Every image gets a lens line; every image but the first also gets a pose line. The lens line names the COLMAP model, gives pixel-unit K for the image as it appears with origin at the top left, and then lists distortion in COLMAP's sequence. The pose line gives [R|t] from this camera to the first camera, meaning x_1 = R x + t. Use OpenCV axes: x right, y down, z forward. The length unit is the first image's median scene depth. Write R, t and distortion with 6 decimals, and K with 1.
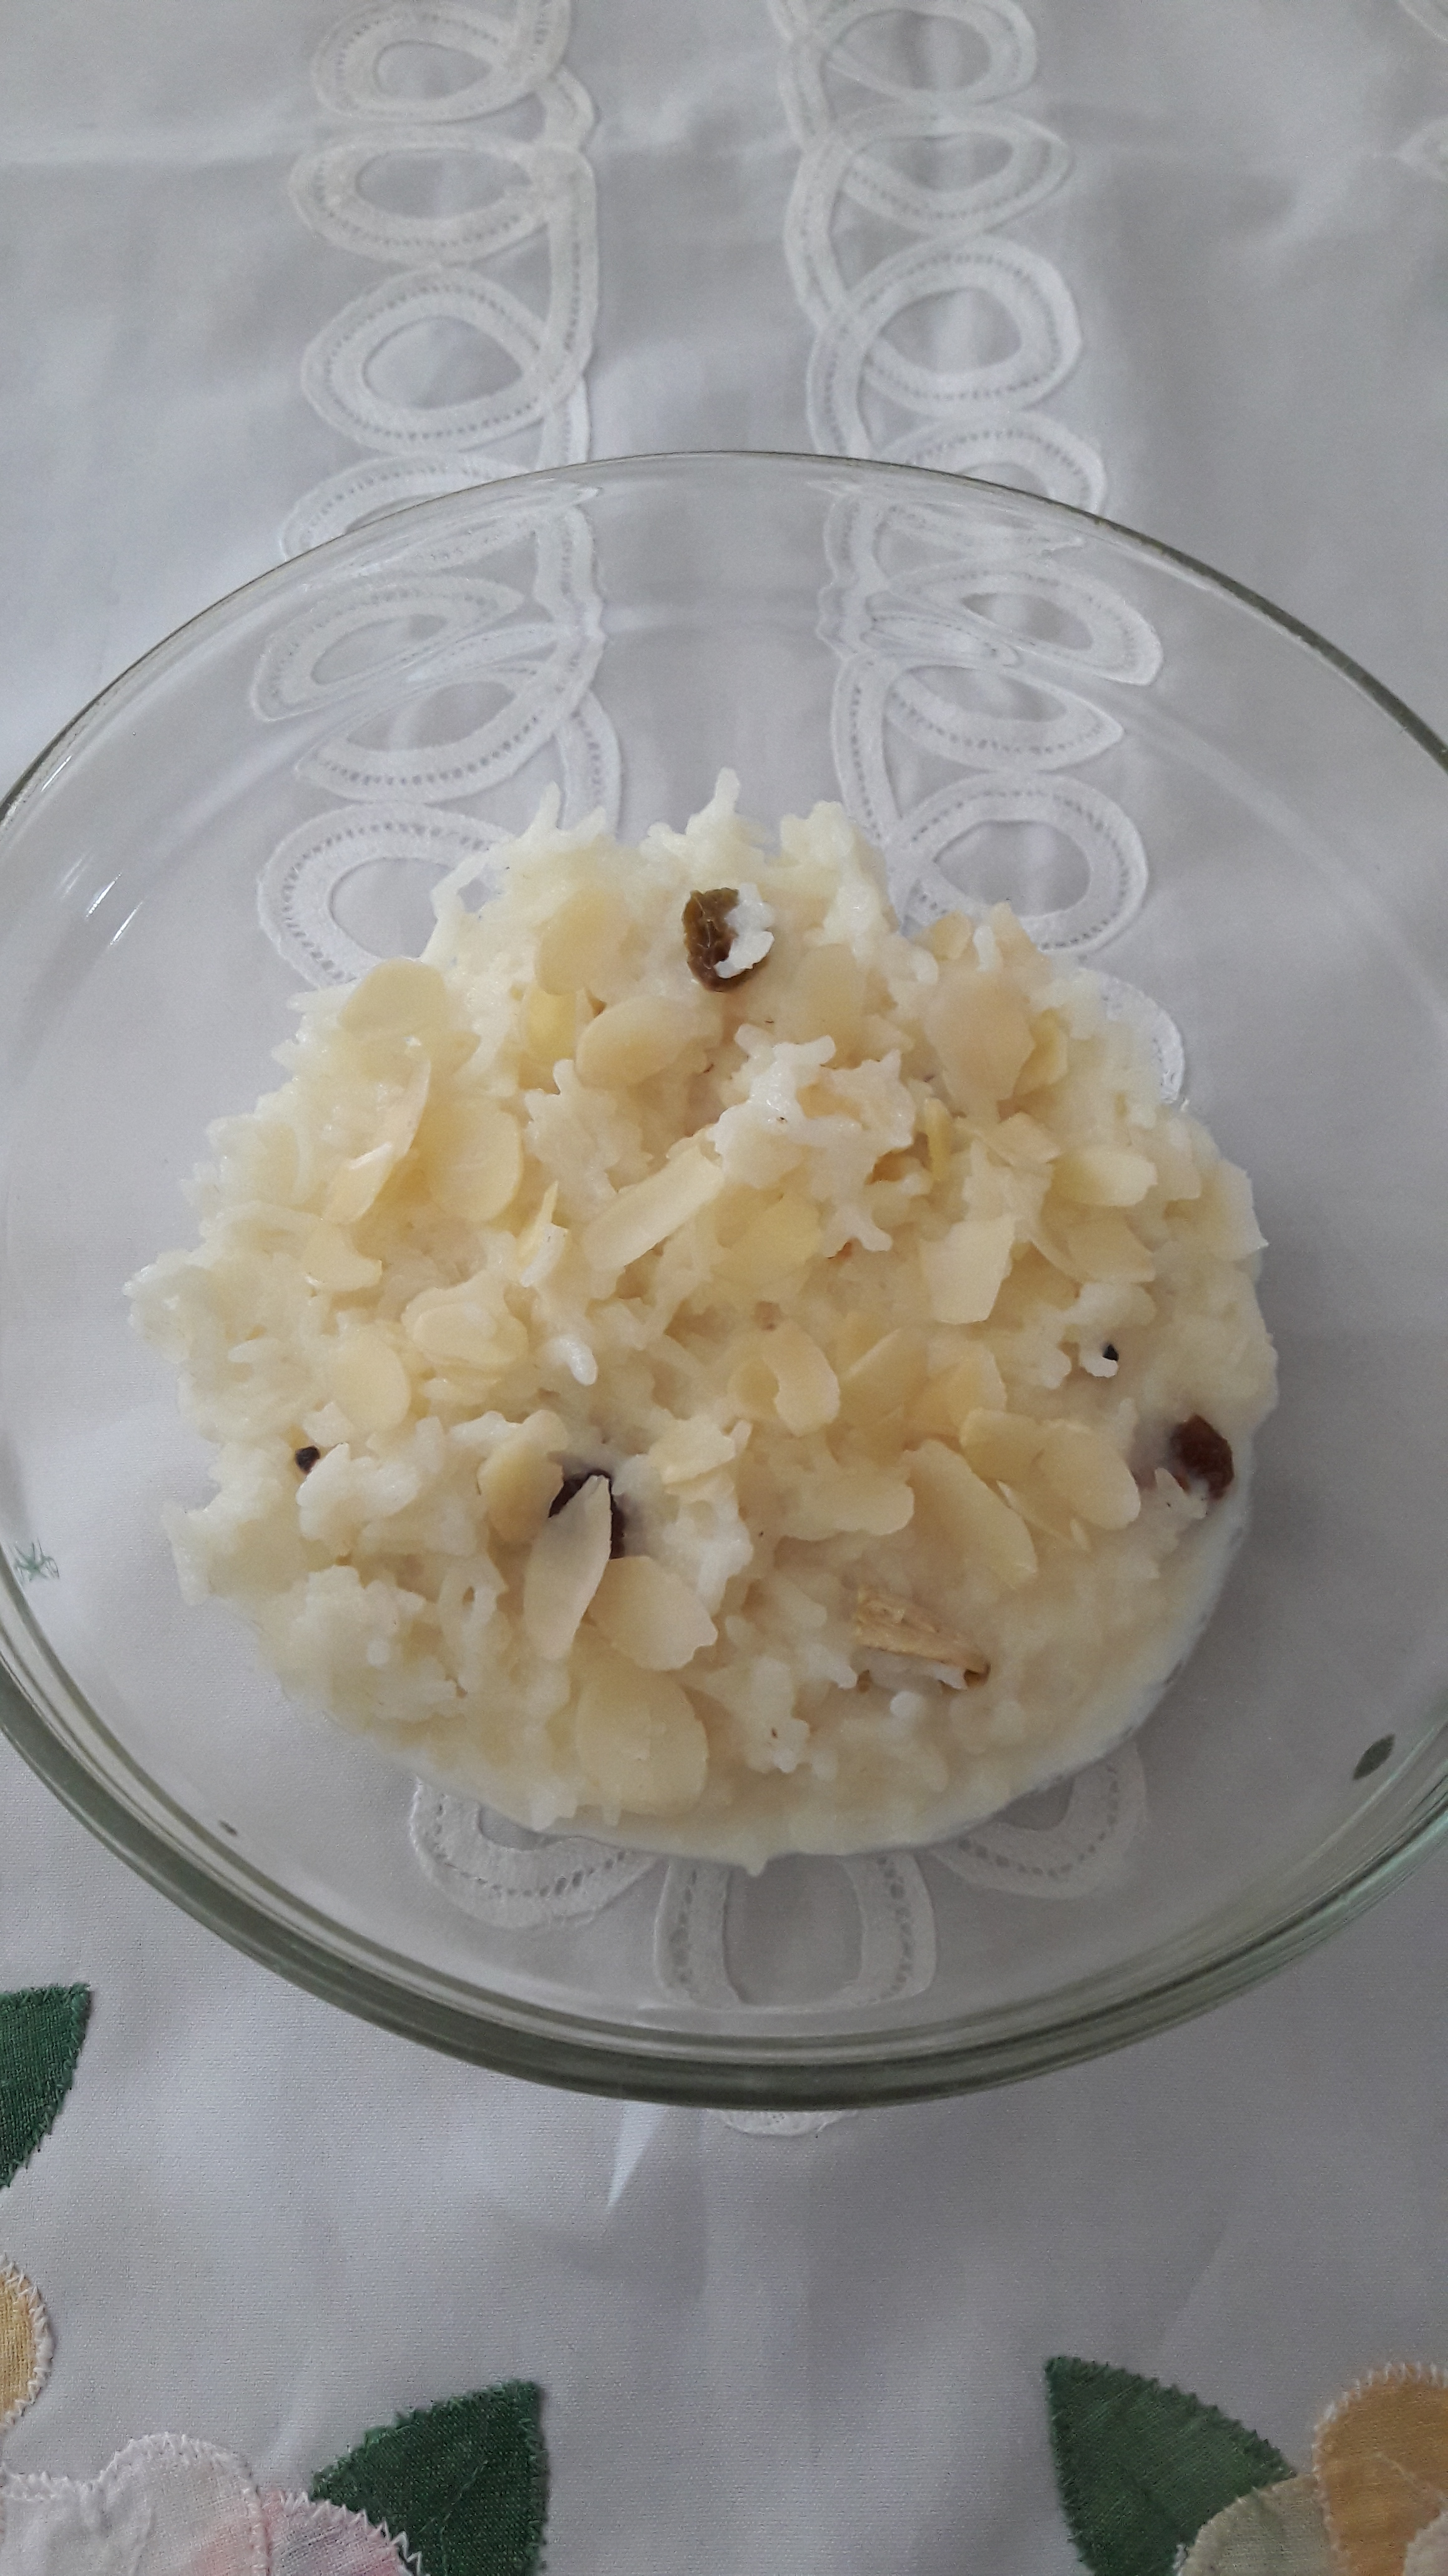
lens RADIAL K [[2323.1, 0, 724.0], [0, 2323.1, 1288.0], [0, 0, 1]] dist [0.012762, -0.142590]
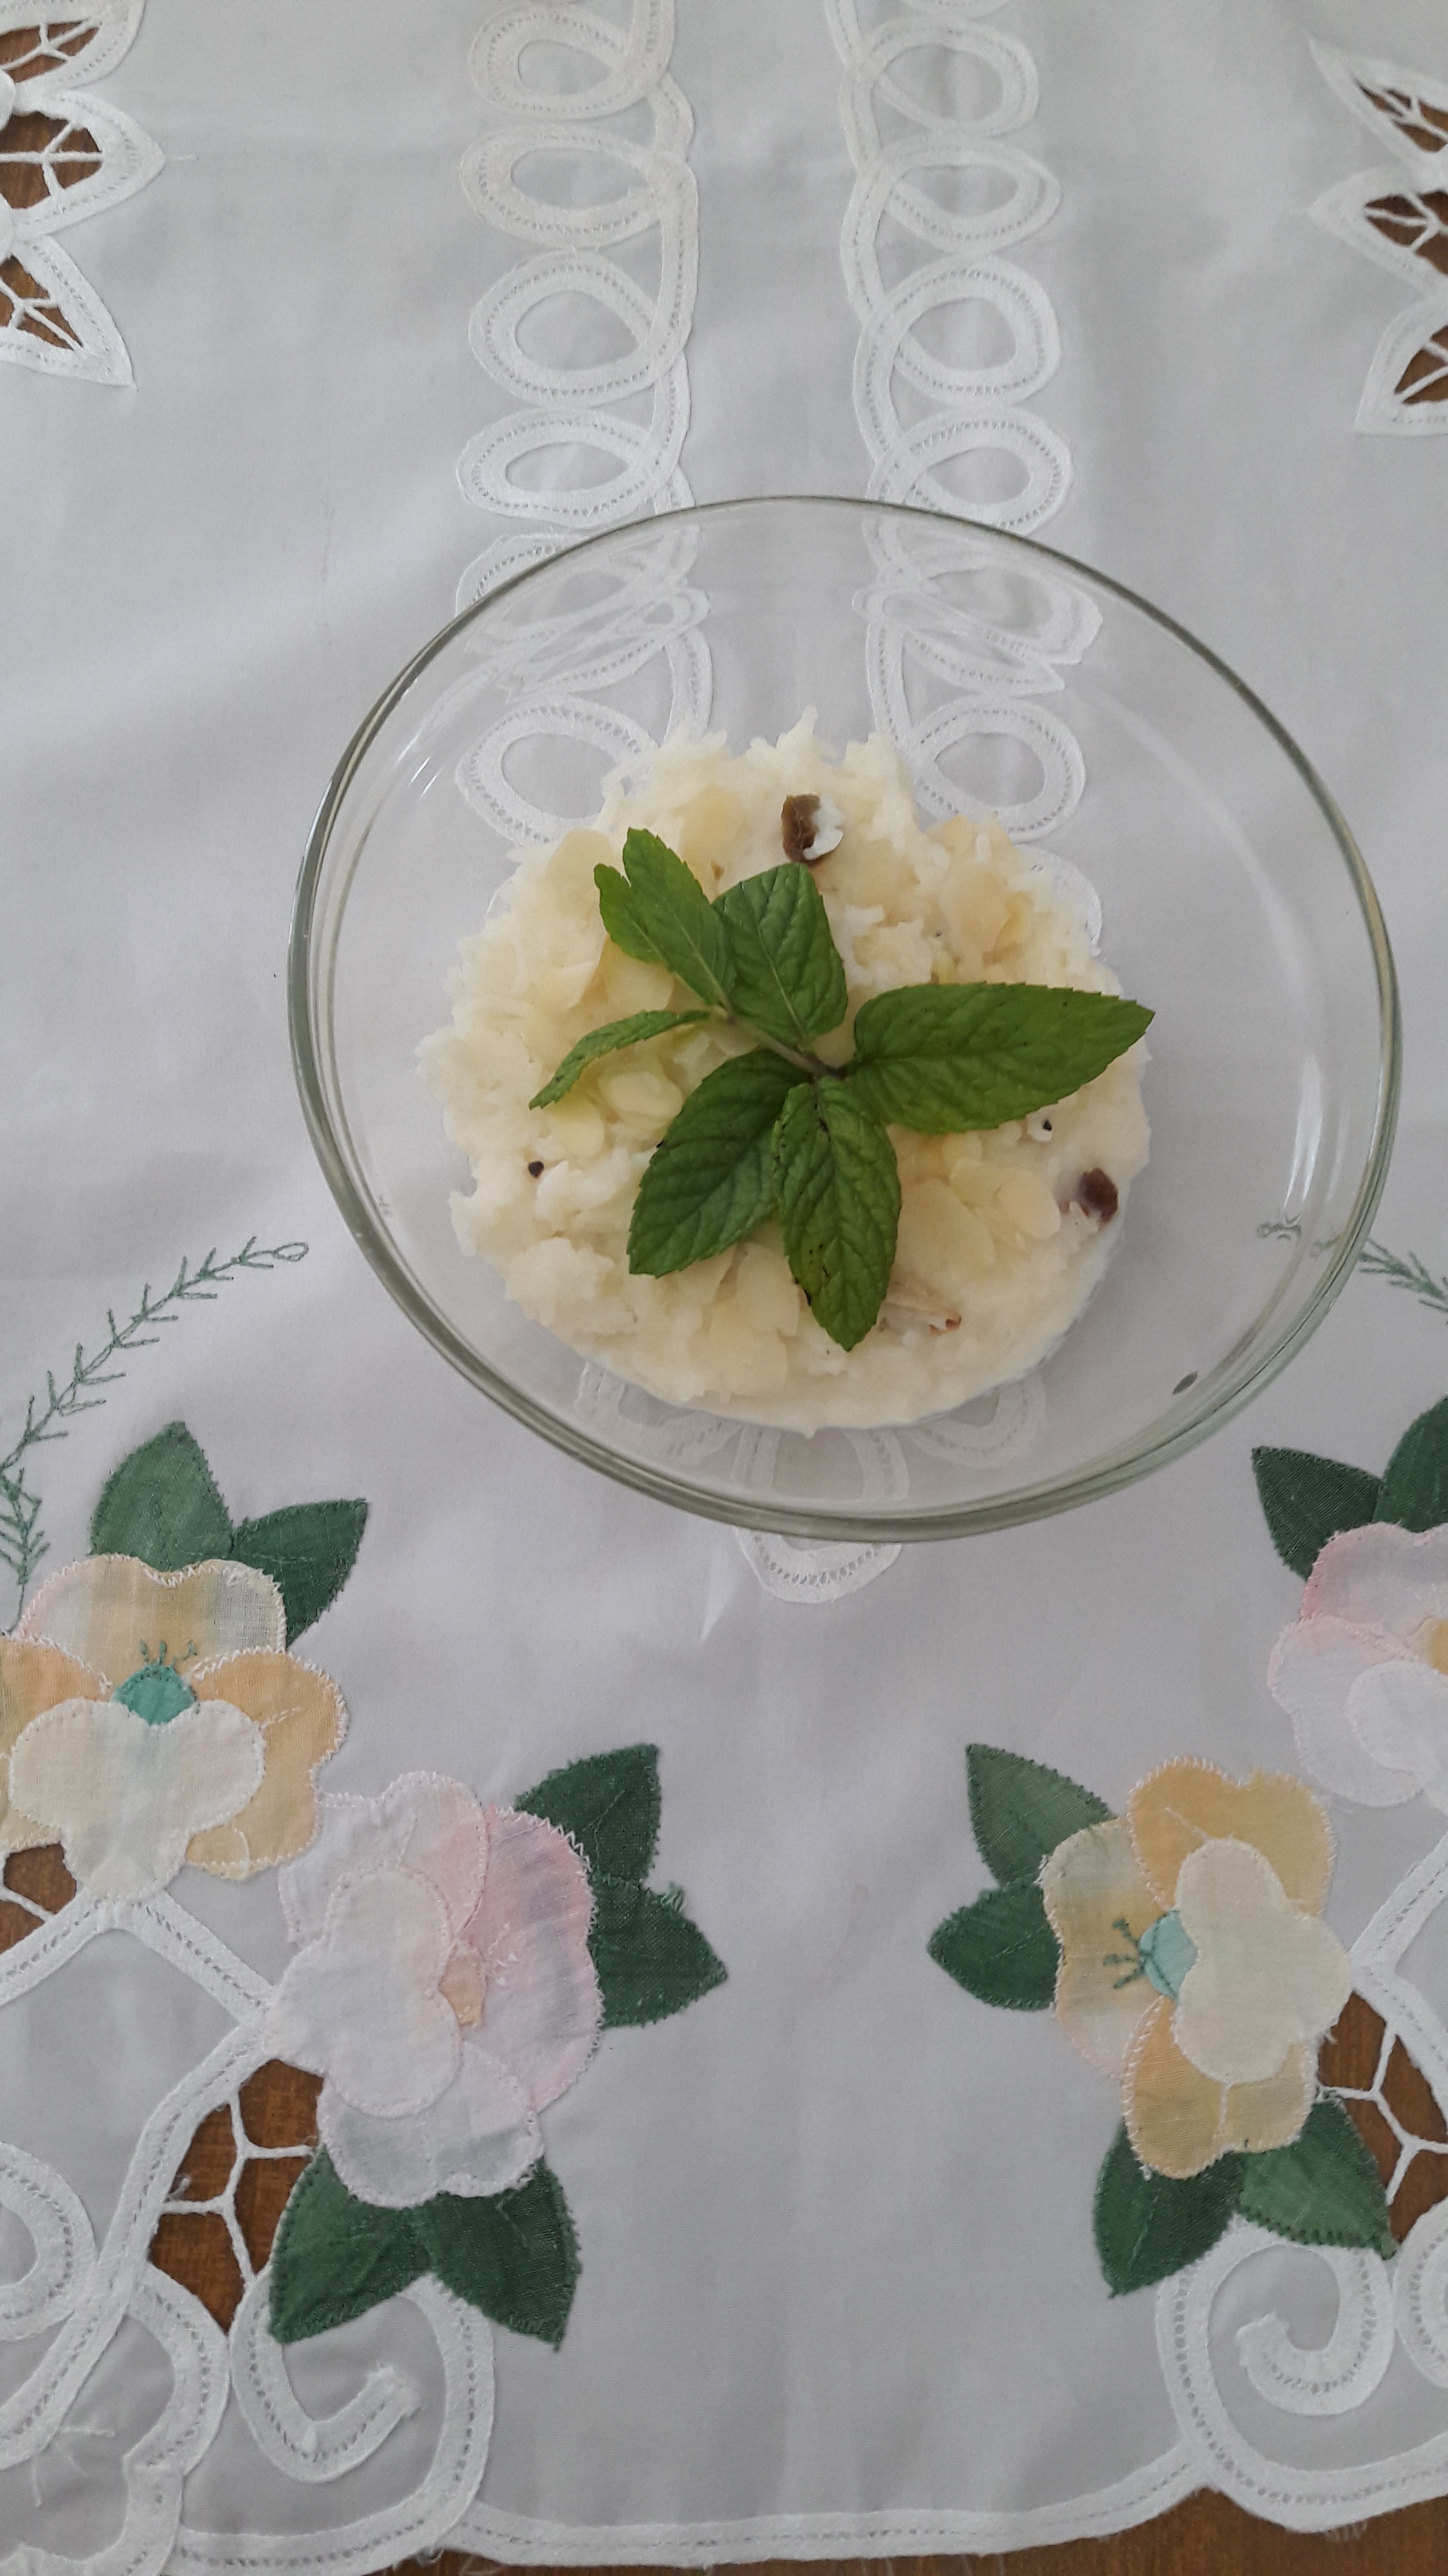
lens RADIAL K [[2323.1, 0, 724.0], [0, 2323.1, 1288.0], [0, 0, 1]] dist [0.012762, -0.142590]
pose [[0.997115, 0.043731, 0.062050, -0.100847], [-0.051287, 0.990713, 0.125927, -0.034548], [-0.055967, -0.128746, 0.990097, -0.389420]]
